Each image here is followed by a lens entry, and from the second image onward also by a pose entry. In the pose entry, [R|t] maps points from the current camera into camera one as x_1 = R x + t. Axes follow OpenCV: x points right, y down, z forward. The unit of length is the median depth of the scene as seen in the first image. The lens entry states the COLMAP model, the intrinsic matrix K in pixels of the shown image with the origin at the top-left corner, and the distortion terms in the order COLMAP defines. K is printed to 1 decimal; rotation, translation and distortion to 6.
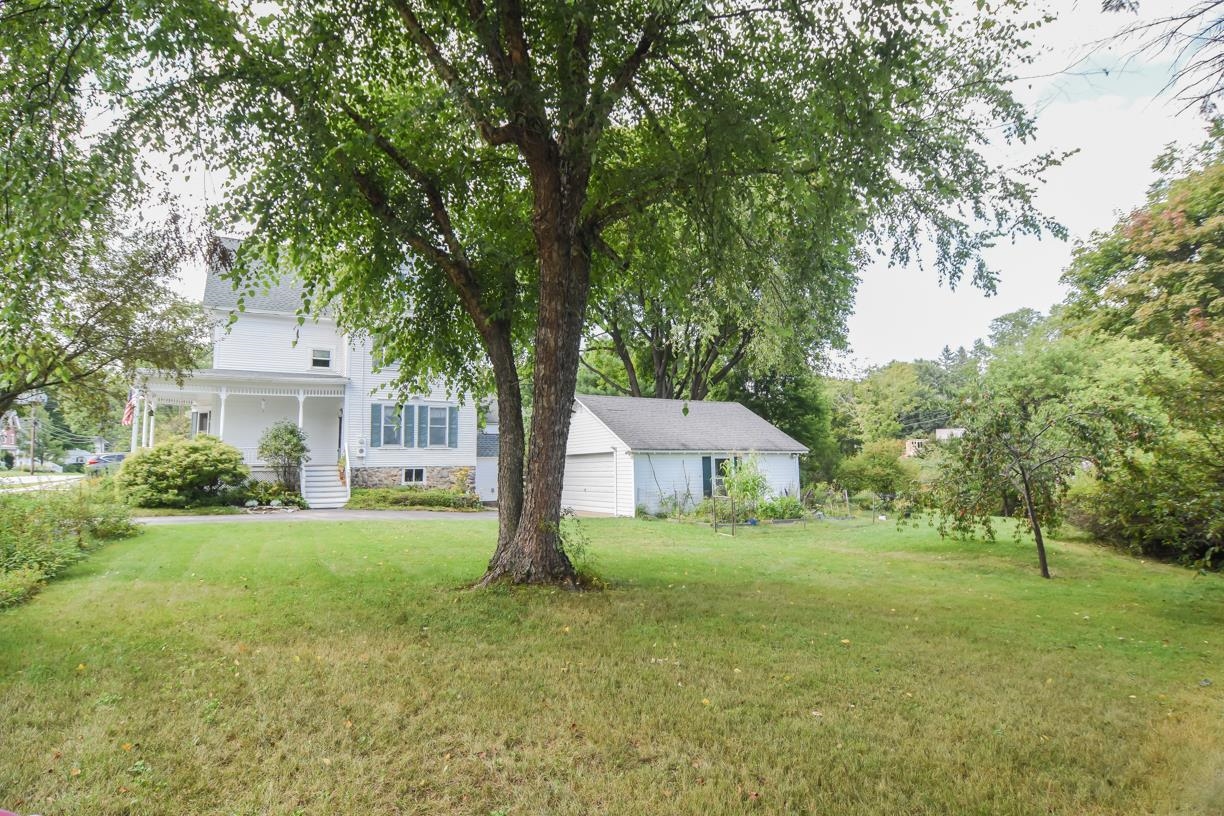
lens RADIAL K [[652.5, 0, 612.0], [0, 652.5, 407.3], [0, 0, 1]] dist [-0.010868, -0.007030]
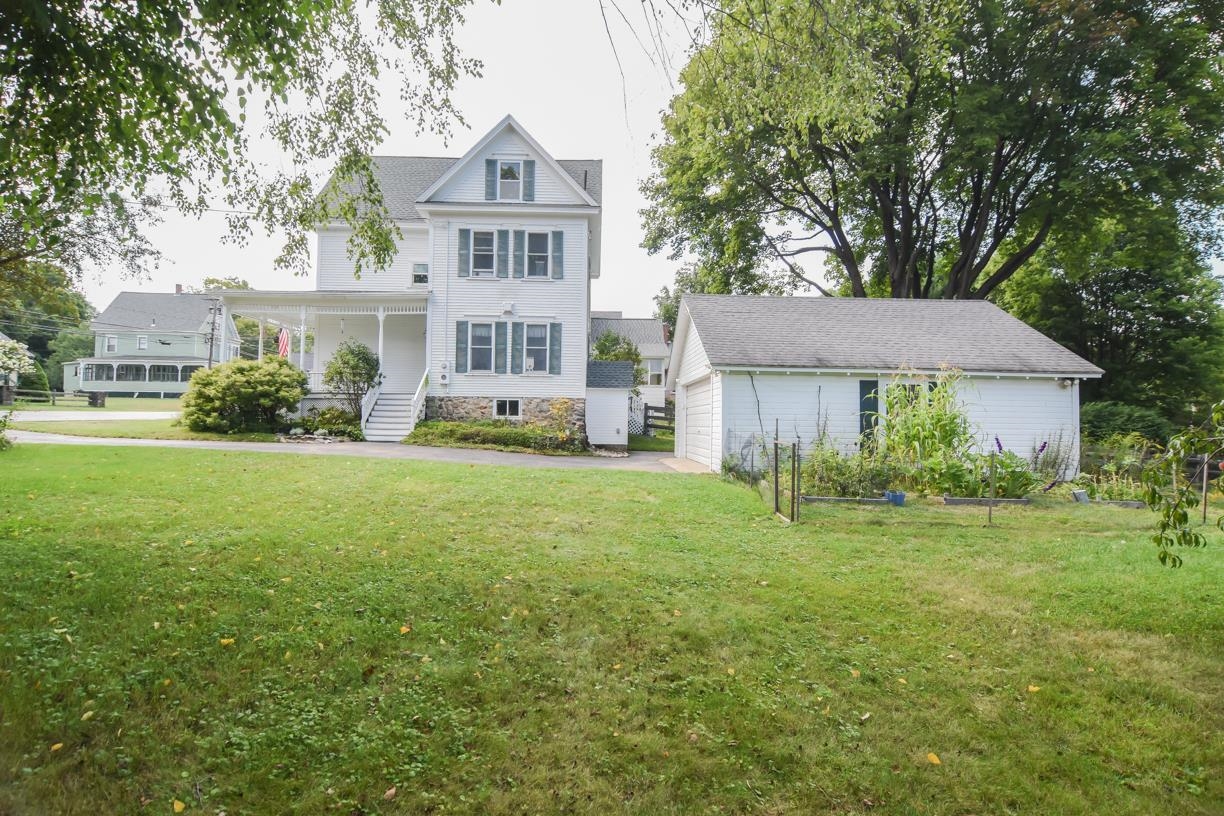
lens RADIAL K [[652.5, 0, 612.4], [0, 652.5, 407.6], [0, 0, 1]] dist [-0.010868, -0.007030]
pose [[0.880572, 0.016200, -0.473635, 0.207252], [0.017859, 0.997571, 0.067323, 0.053455], [0.473576, -0.067742, 0.878144, 0.359330]]
